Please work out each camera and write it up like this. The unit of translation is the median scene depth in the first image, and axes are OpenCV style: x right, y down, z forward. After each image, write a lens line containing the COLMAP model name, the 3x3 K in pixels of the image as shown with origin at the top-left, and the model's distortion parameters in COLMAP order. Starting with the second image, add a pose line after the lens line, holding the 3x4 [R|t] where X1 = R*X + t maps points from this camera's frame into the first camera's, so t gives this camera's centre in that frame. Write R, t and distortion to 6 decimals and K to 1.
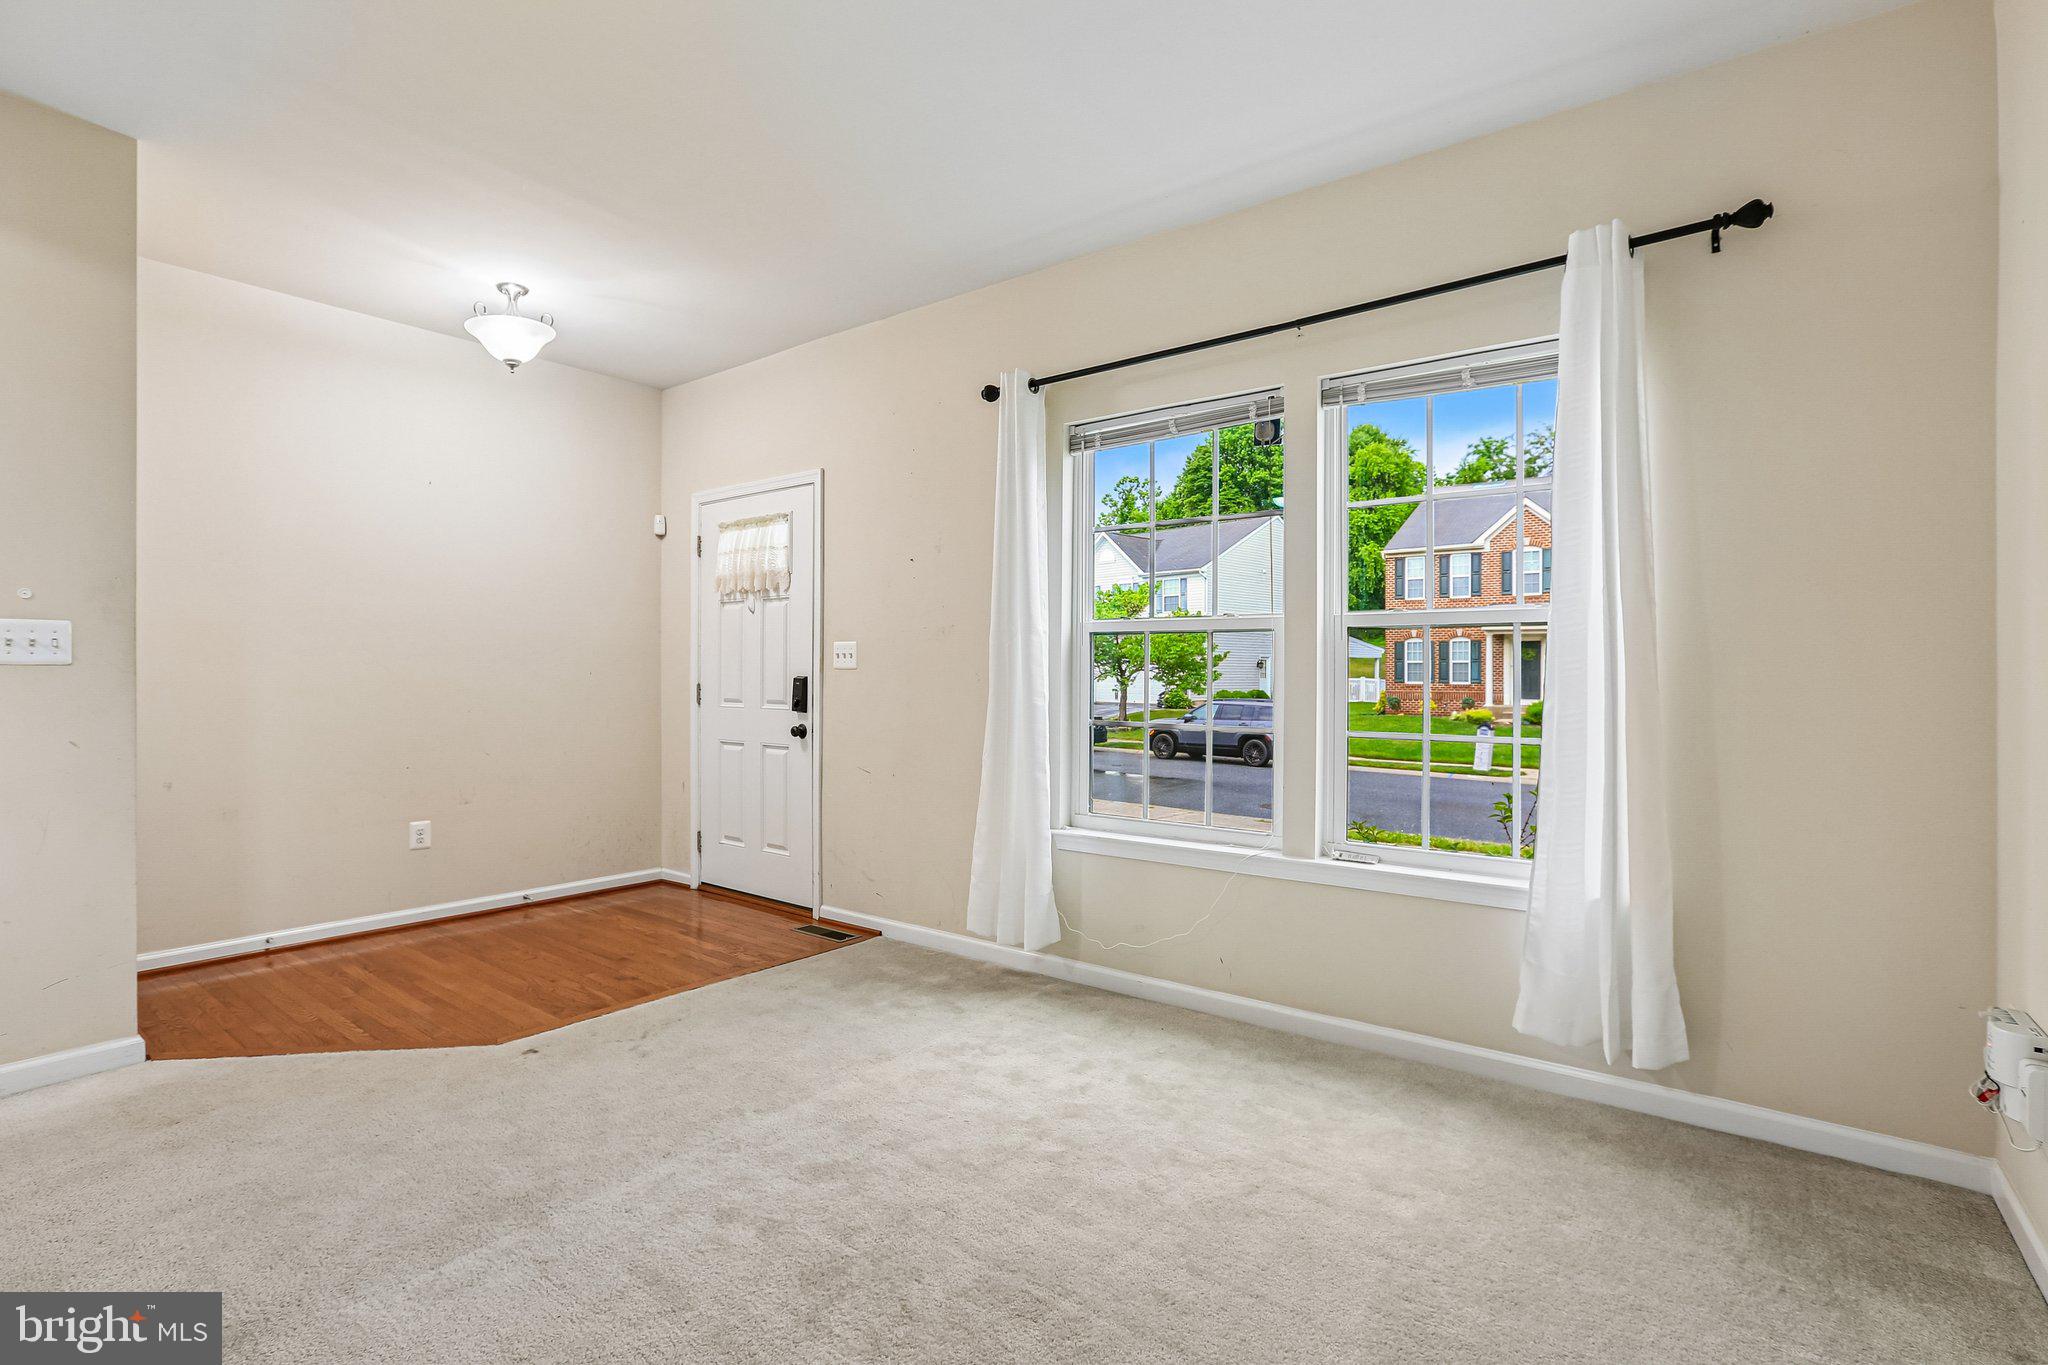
lens RADIAL K [[961.9, 0, 1020.1], [0, 961.9, 678.9], [0, 0, 1]] dist [-0.058011, 0.024114]
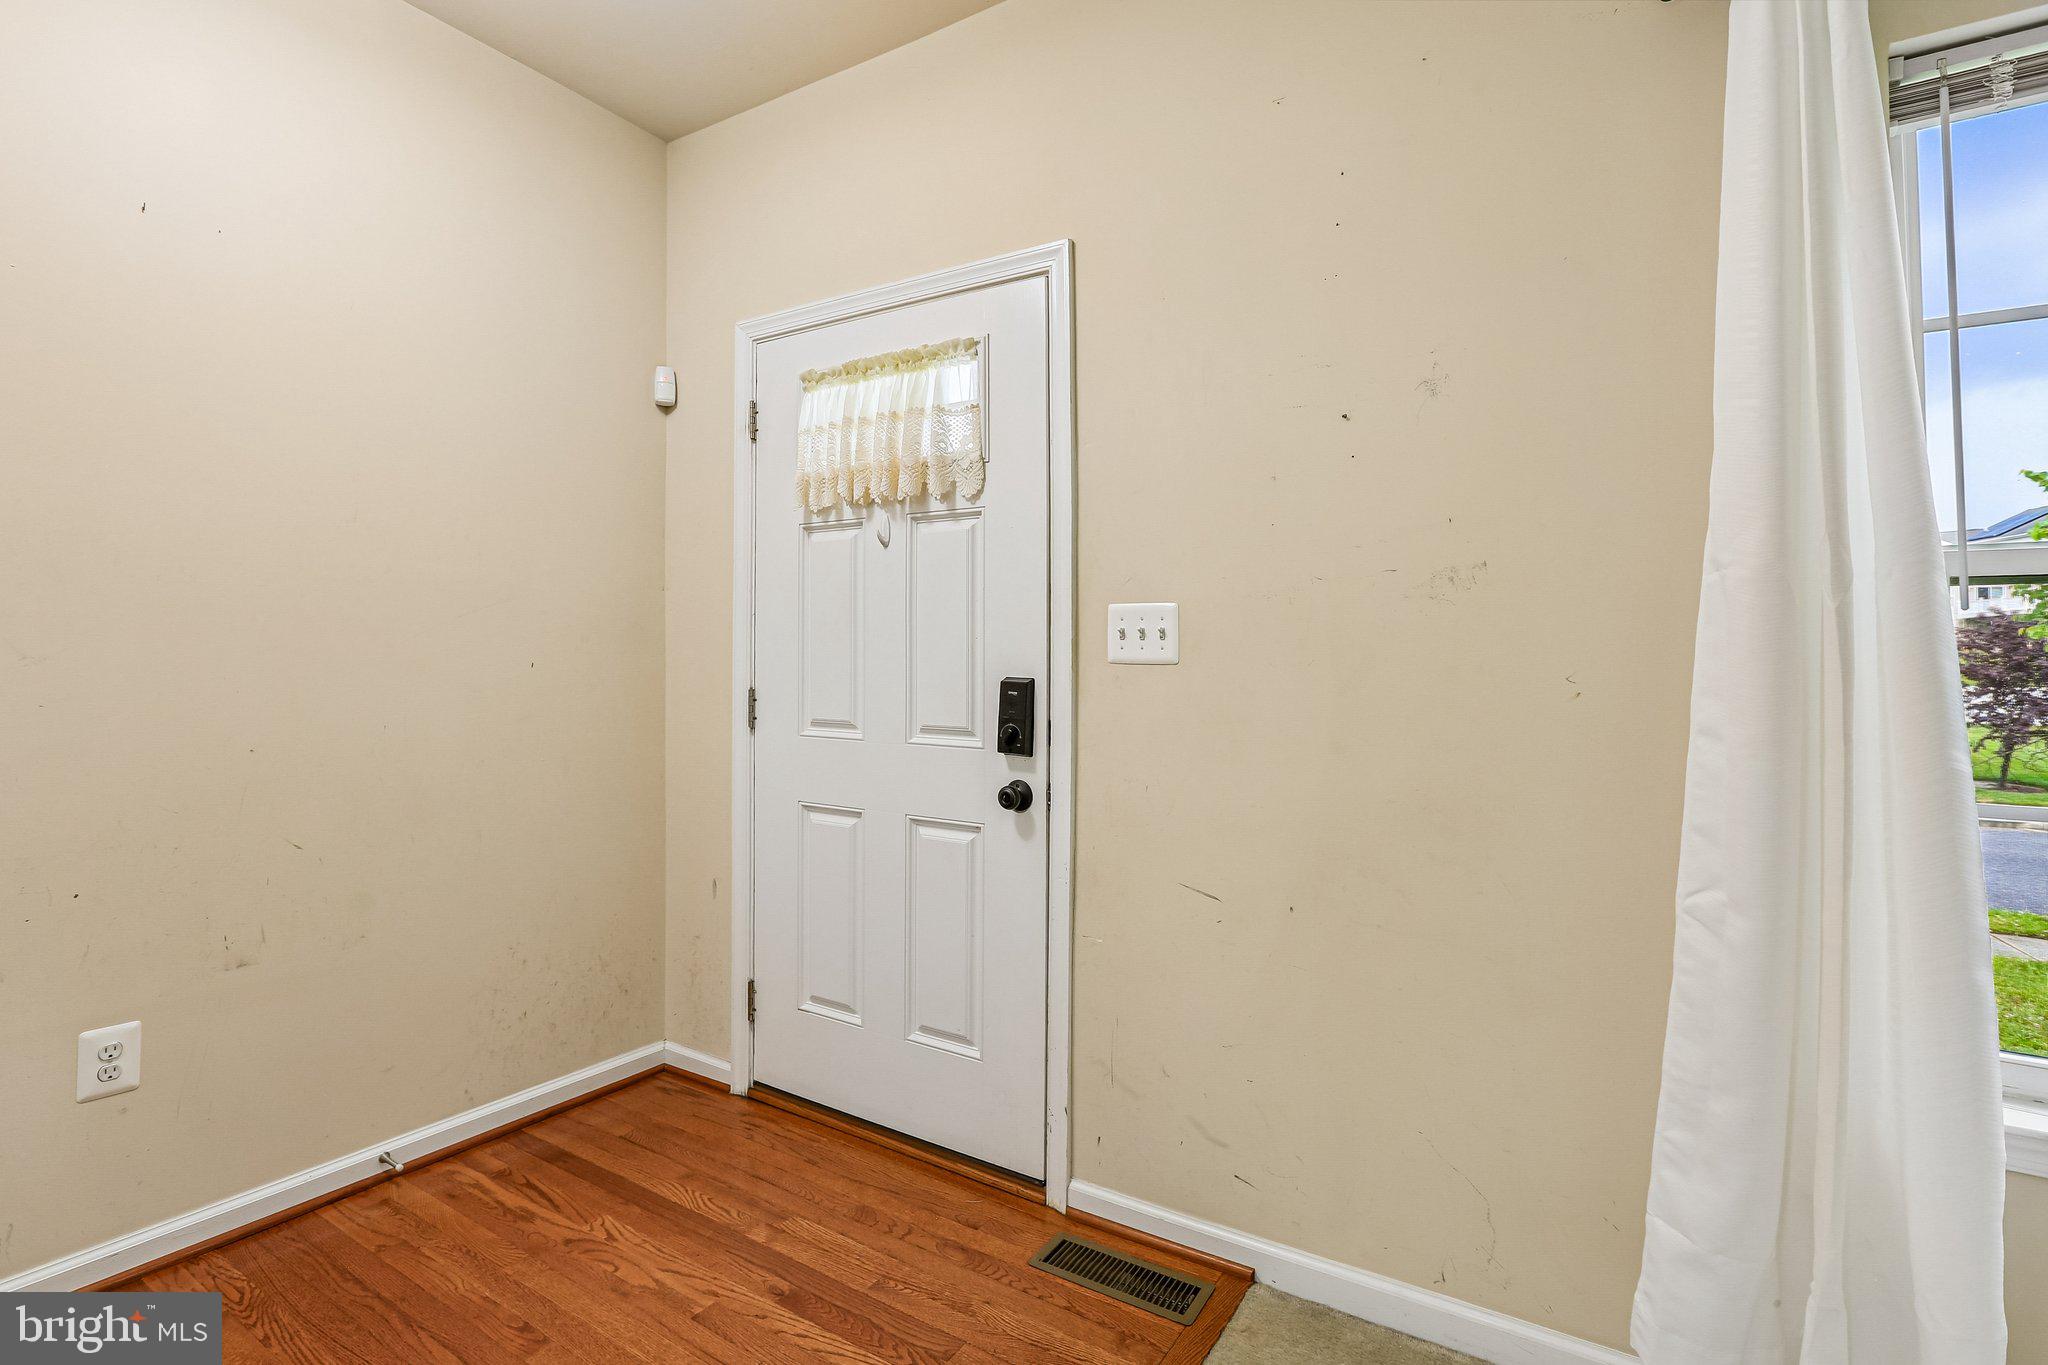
lens RADIAL K [[999.5, 0, 1023.7], [0, 999.5, 660.5], [0, 0, 1]] dist [-0.048757, 0.021076]
pose [[0.995504, 0.014016, 0.093674, -0.263302], [-0.012807, 0.999827, -0.013493, -0.004514], [-0.093847, 0.012232, 0.995511, 0.499631]]
